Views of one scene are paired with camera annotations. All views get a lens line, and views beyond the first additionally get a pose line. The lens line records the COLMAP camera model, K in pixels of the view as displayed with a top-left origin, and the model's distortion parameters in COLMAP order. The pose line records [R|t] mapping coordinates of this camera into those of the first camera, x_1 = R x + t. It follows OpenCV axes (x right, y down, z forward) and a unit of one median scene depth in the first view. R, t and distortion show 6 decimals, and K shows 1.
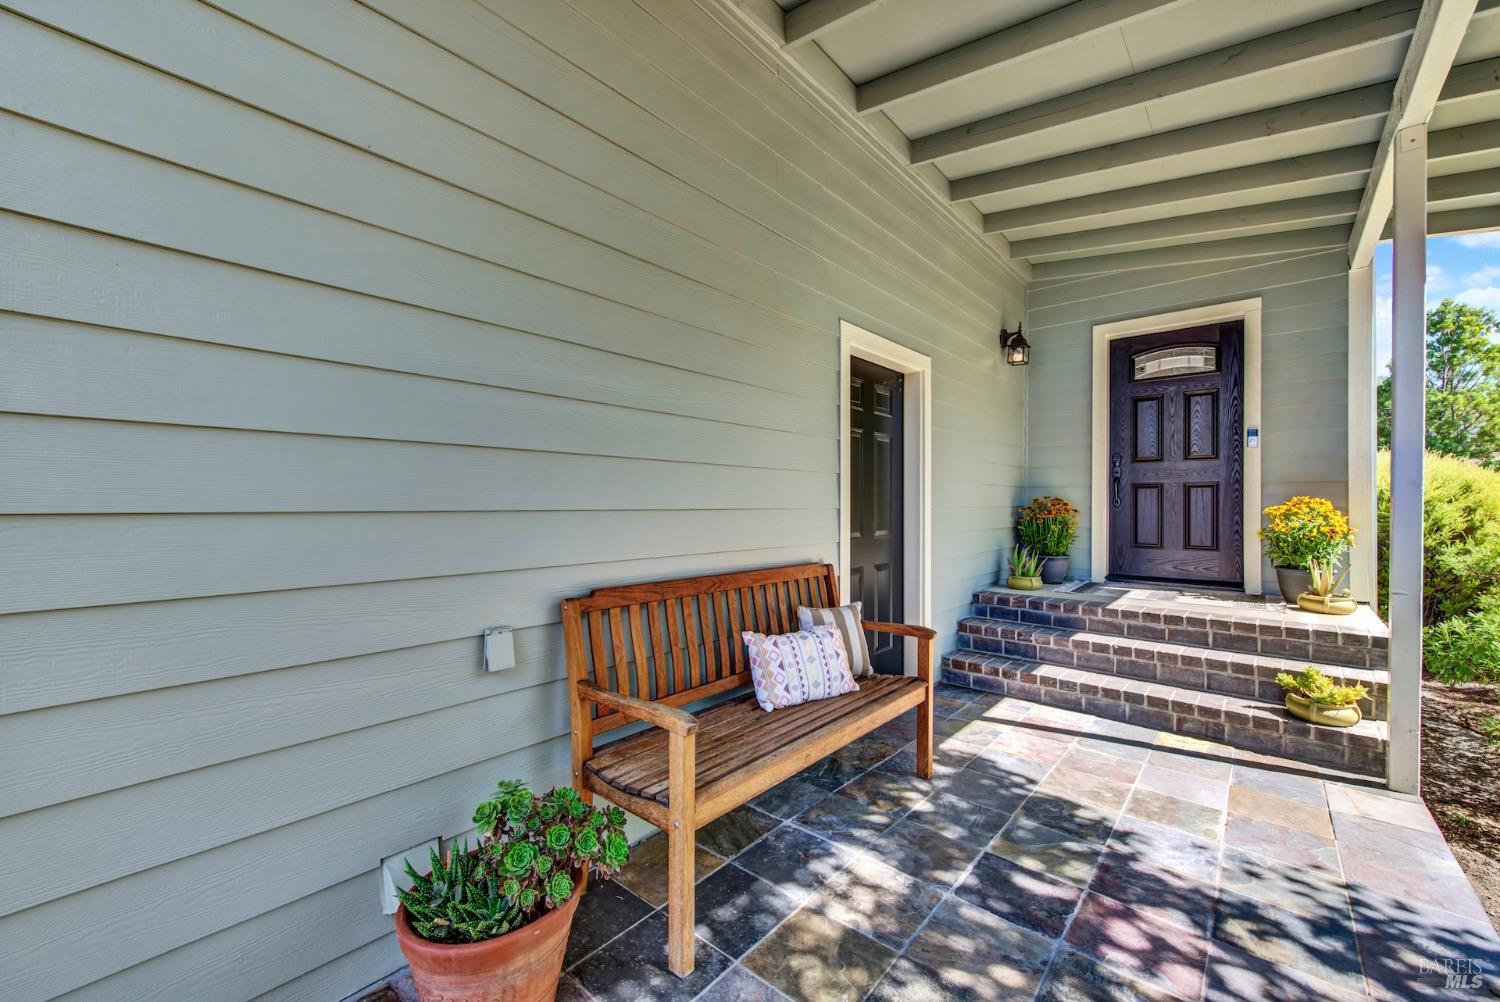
lens RADIAL K [[591.7, 0, 750.0], [0, 591.7, 501.0], [0, 0, 1]] dist [-0.001105, -0.000055]
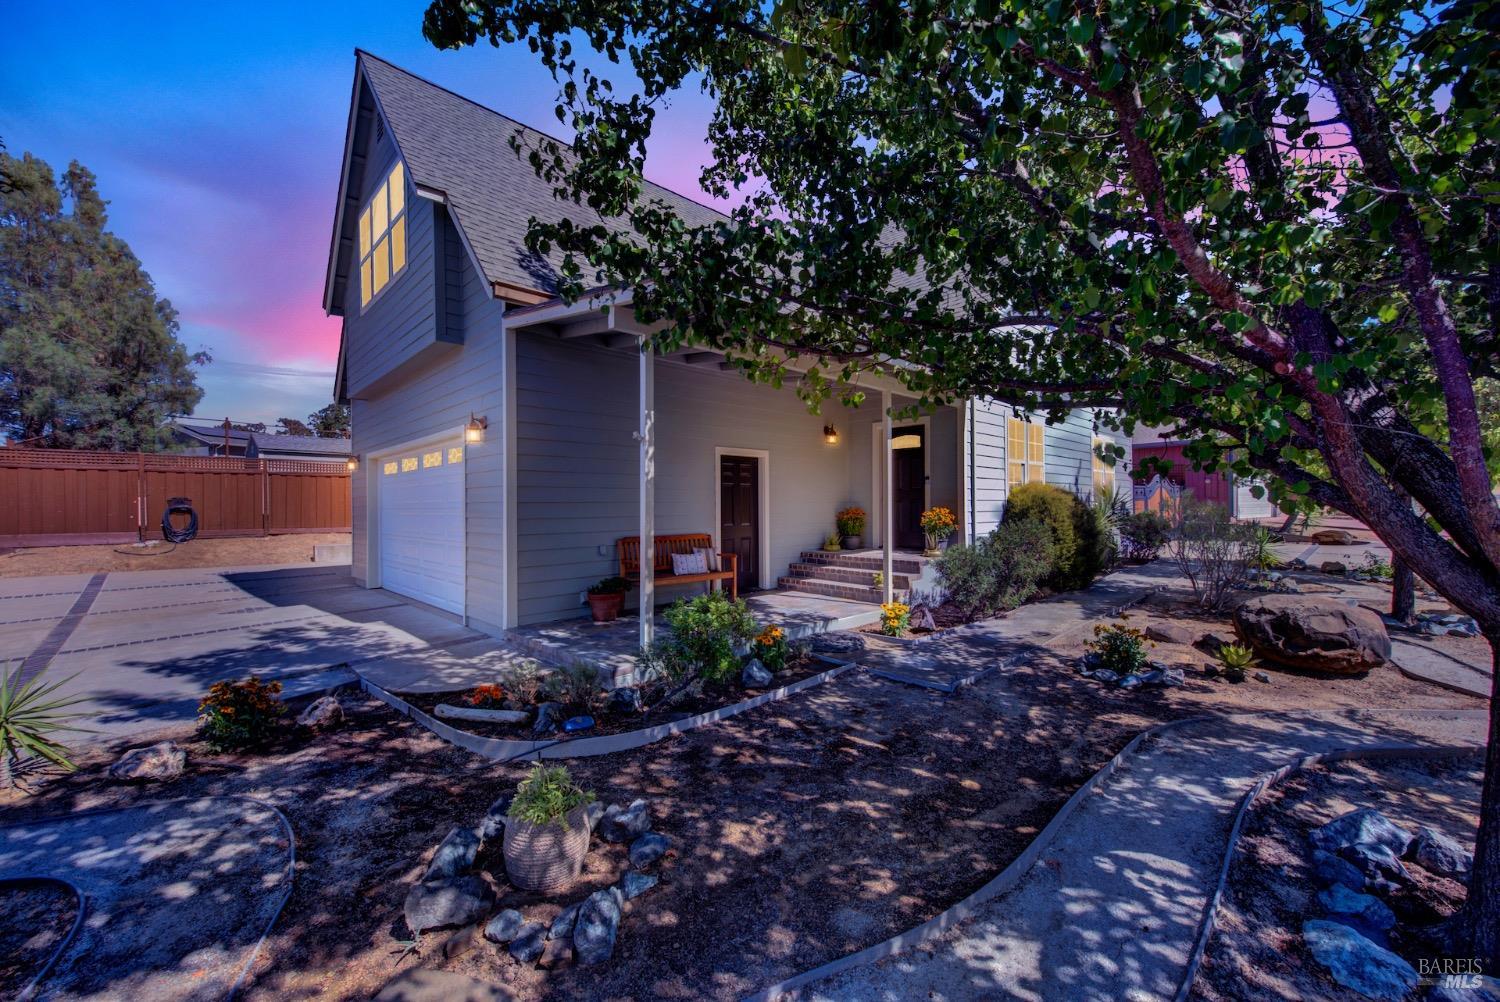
lens RADIAL K [[601.6, 0, 759.6], [0, 601.6, 508.7], [0, 0, 1]] dist [0.000080, -0.000204]
pose [[0.997633, -0.008011, -0.068295, 0.549774], [0.008642, 0.999923, 0.008949, -0.039038], [0.068218, -0.009519, 0.997625, -1.785869]]
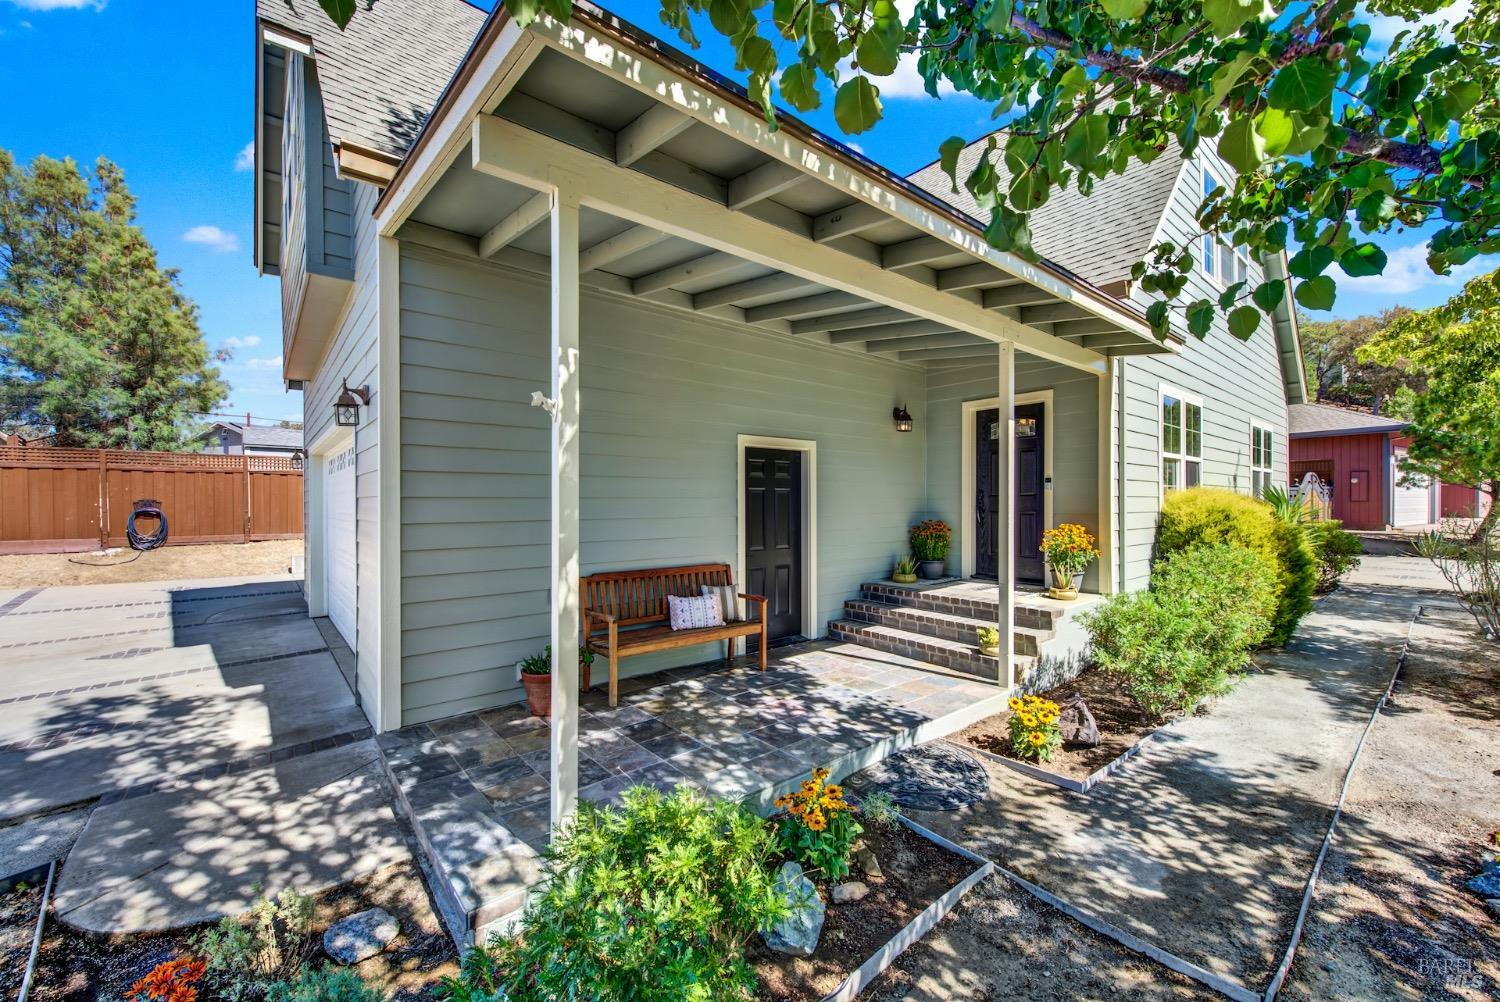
lens RADIAL K [[601.6, 0, 759.6], [0, 601.6, 508.7], [0, 0, 1]] dist [0.000080, -0.000204]
pose [[0.989222, -0.003049, -0.146392, 0.501278], [0.005241, 0.999880, 0.014590, -0.098711], [0.146330, -0.015200, 0.989119, -0.873218]]
